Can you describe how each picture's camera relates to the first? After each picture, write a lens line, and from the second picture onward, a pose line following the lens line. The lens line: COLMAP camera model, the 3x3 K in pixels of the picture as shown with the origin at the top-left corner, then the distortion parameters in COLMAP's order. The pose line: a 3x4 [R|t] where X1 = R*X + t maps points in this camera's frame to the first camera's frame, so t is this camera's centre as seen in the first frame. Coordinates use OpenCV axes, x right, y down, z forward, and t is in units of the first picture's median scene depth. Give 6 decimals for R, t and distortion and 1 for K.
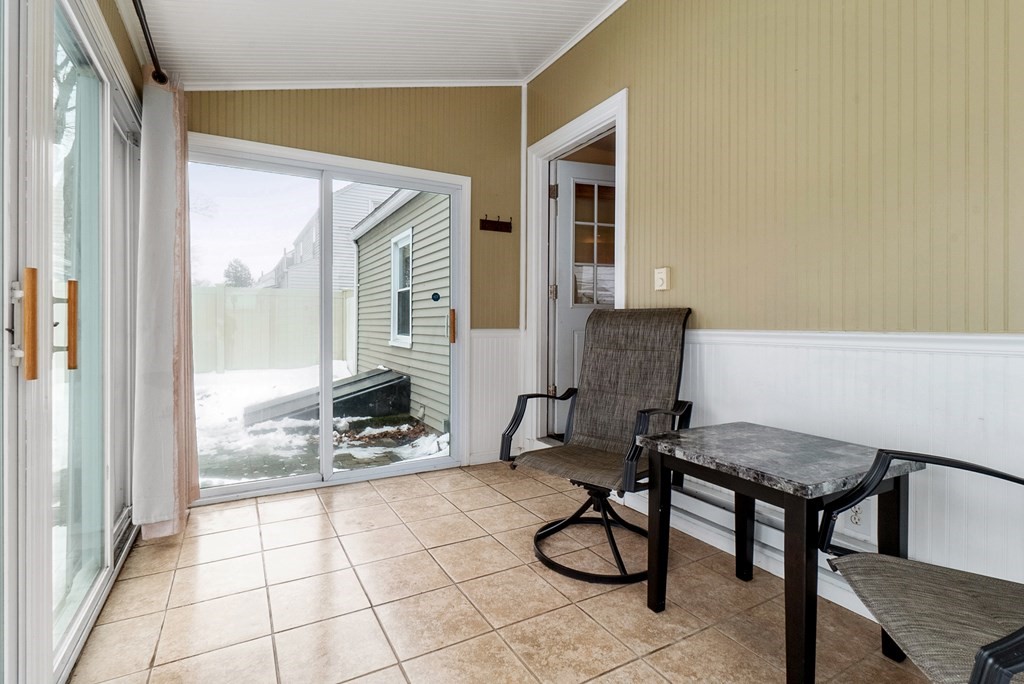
lens RADIAL K [[479.5, 0, 490.0], [0, 479.5, 328.4], [0, 0, 1]] dist [-0.000720, -0.000173]
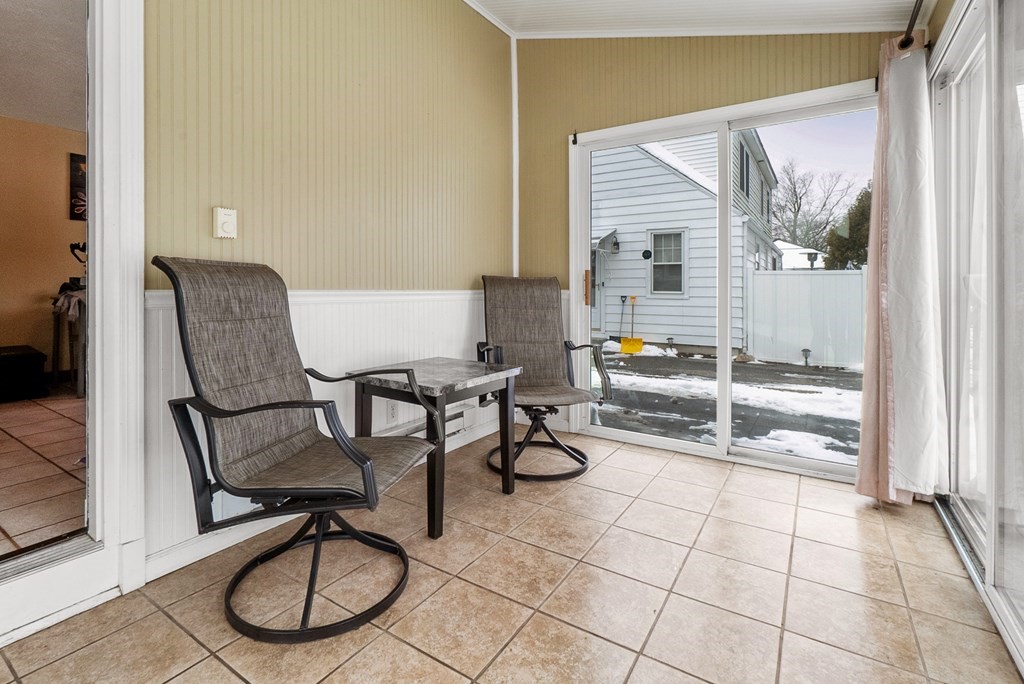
lens RADIAL K [[476.3, 0, 513.2], [0, 476.3, 287.8], [0, 0, 1]] dist [-0.002608, -0.000388]
pose [[-0.486643, -0.005040, 0.873586, -0.496023], [-0.000155, 0.999984, 0.005683, -0.006526], [-0.873601, 0.002630, -0.486636, 0.948462]]
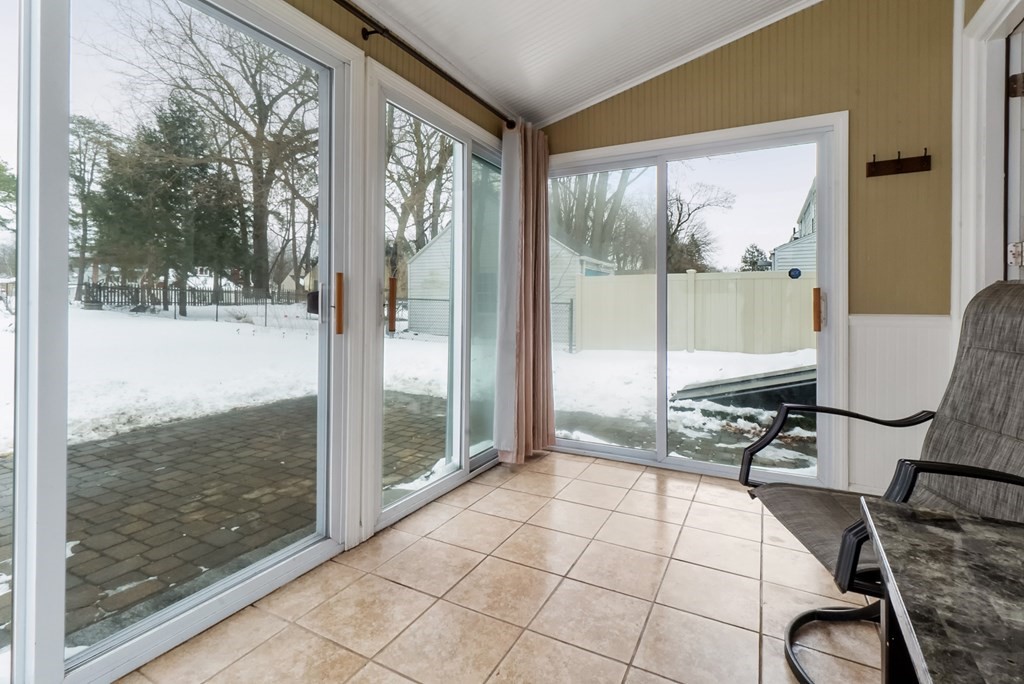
lens RADIAL K [[472.7, 0, 513.3], [0, 472.7, 306.5], [0, 0, 1]] dist [0.000984, 0.000012]
pose [[0.563255, 0.001476, -0.826282, 0.368175], [-0.011230, 0.999920, -0.005869, -0.000510], [0.826207, 0.012585, 0.563227, 0.216408]]
